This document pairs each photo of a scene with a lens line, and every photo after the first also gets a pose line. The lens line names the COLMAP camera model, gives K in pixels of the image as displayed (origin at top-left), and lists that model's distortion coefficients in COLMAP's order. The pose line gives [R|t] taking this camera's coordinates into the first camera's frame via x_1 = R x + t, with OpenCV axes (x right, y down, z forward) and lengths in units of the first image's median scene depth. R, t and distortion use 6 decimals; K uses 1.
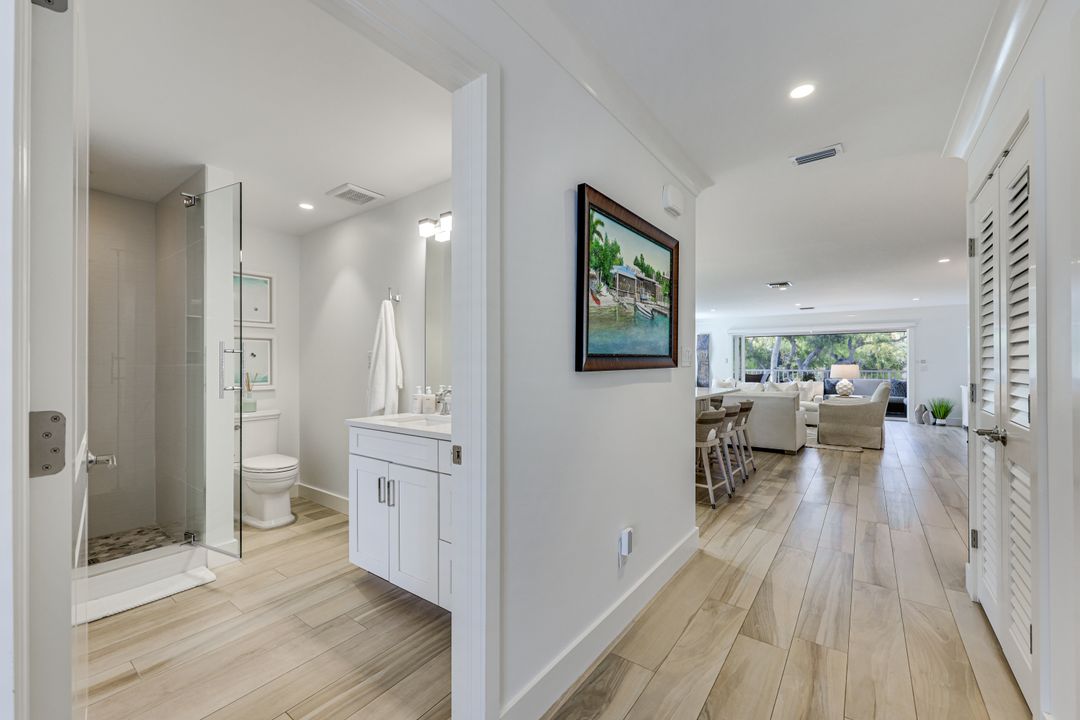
lens RADIAL K [[432.9, 0, 521.4], [0, 432.9, 361.0], [0, 0, 1]] dist [-0.000127, 0.000025]
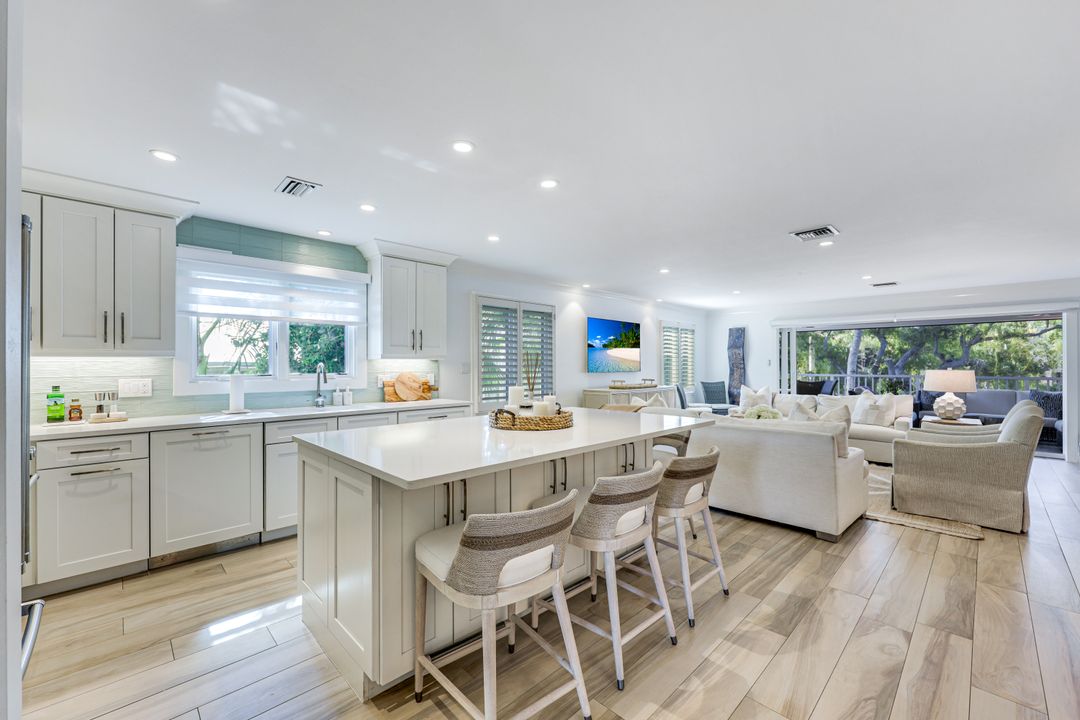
lens RADIAL K [[432.9, 0, 521.4], [0, 432.9, 361.0], [0, 0, 1]] dist [-0.000127, 0.000025]
pose [[0.988783, -0.003220, -0.149327, 0.022147], [0.002836, 0.999992, -0.002784, -0.000440], [0.149335, 0.002330, 0.988784, 0.027917]]
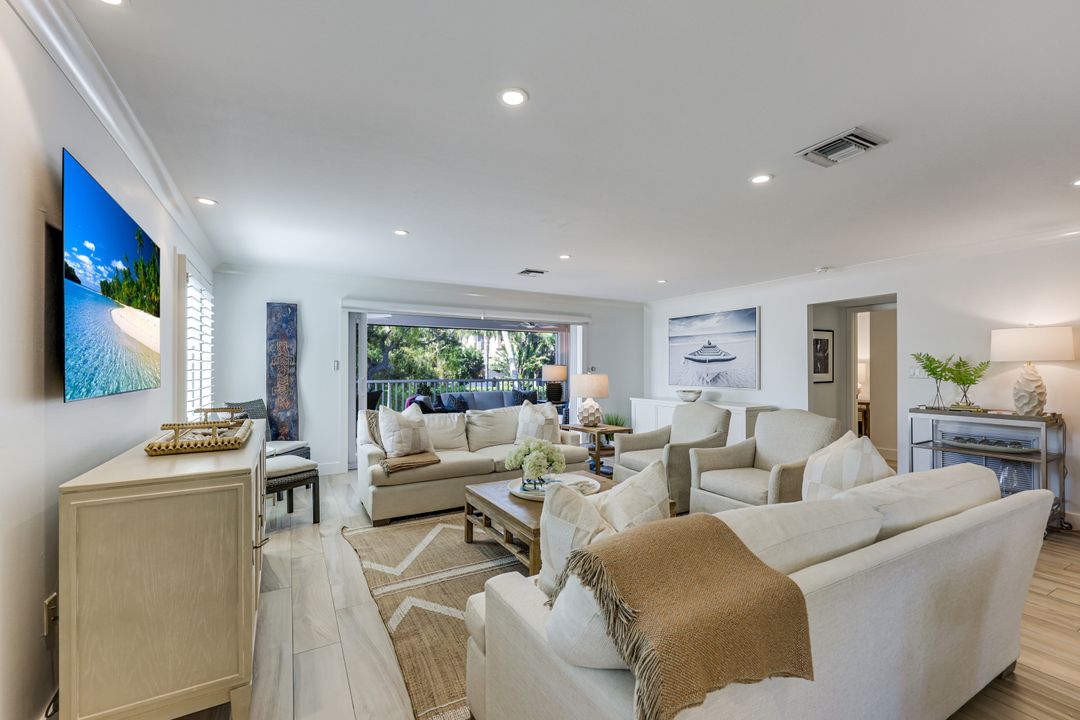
lens RADIAL K [[461.6, 0, 538.0], [0, 461.6, 366.4], [0, 0, 1]] dist [0.001432, 0.000114]
pose [[0.387288, 0.004900, 0.921946, 0.013978], [-0.006085, 0.999978, -0.002759, 0.000023], [-0.921939, -0.004542, 0.387309, 0.080815]]
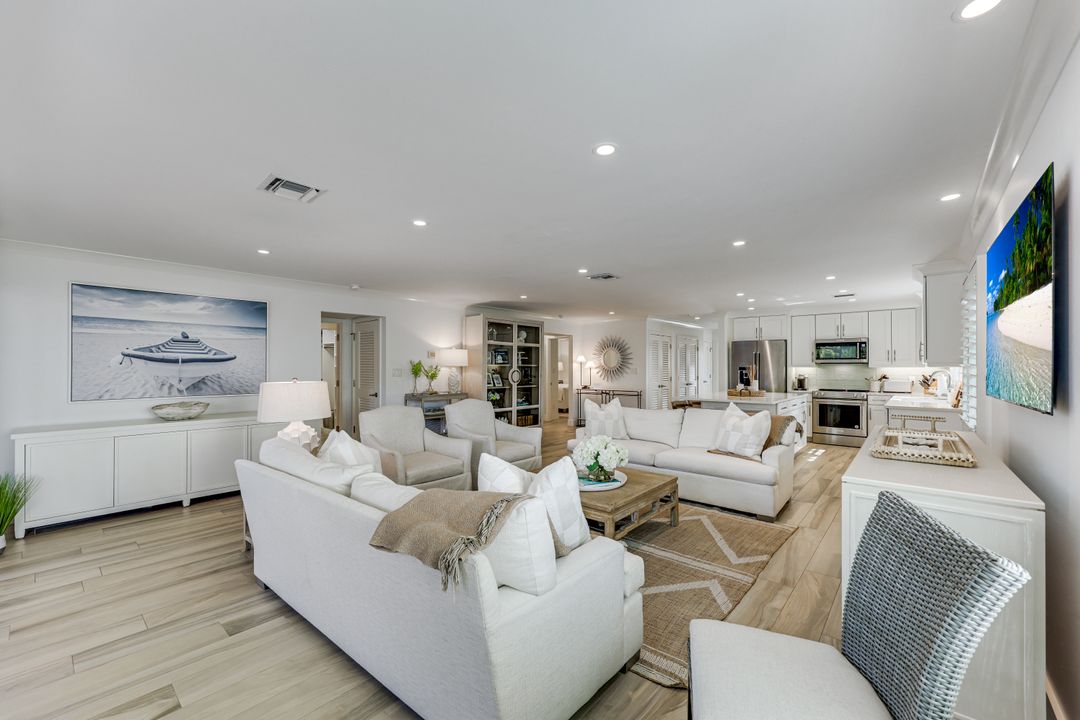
lens RADIAL K [[435.2, 0, 536.5], [0, 435.2, 364.8], [0, 0, 1]] dist [0.002025, 0.000214]
pose [[-0.999014, -0.000514, 0.044403, 0.054241], [-0.000821, 0.999976, -0.006911, -0.000509], [-0.044398, -0.006941, -0.998990, 0.137785]]
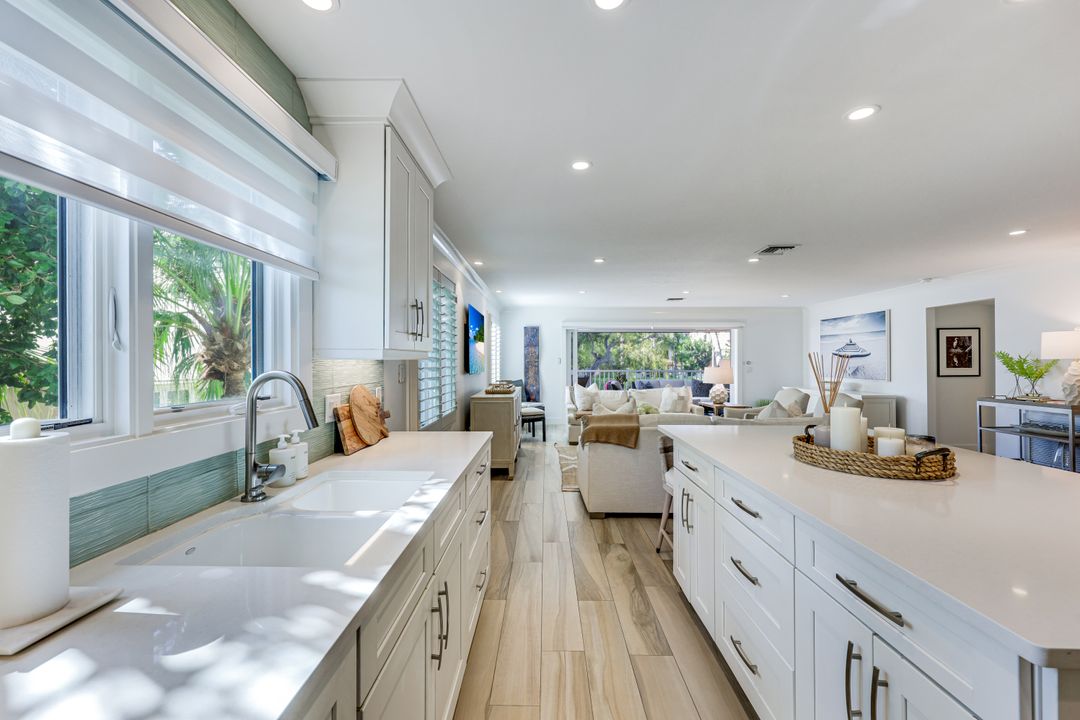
lens RADIAL K [[440.4, 0, 531.5], [0, 440.4, 361.3], [0, 0, 1]] dist [0.000860, 0.000024]
pose [[0.802119, -0.002290, 0.597160, -0.005963], [-0.002793, 0.999967, 0.007587, -0.000844], [-0.597158, -0.007754, 0.802086, 0.050888]]
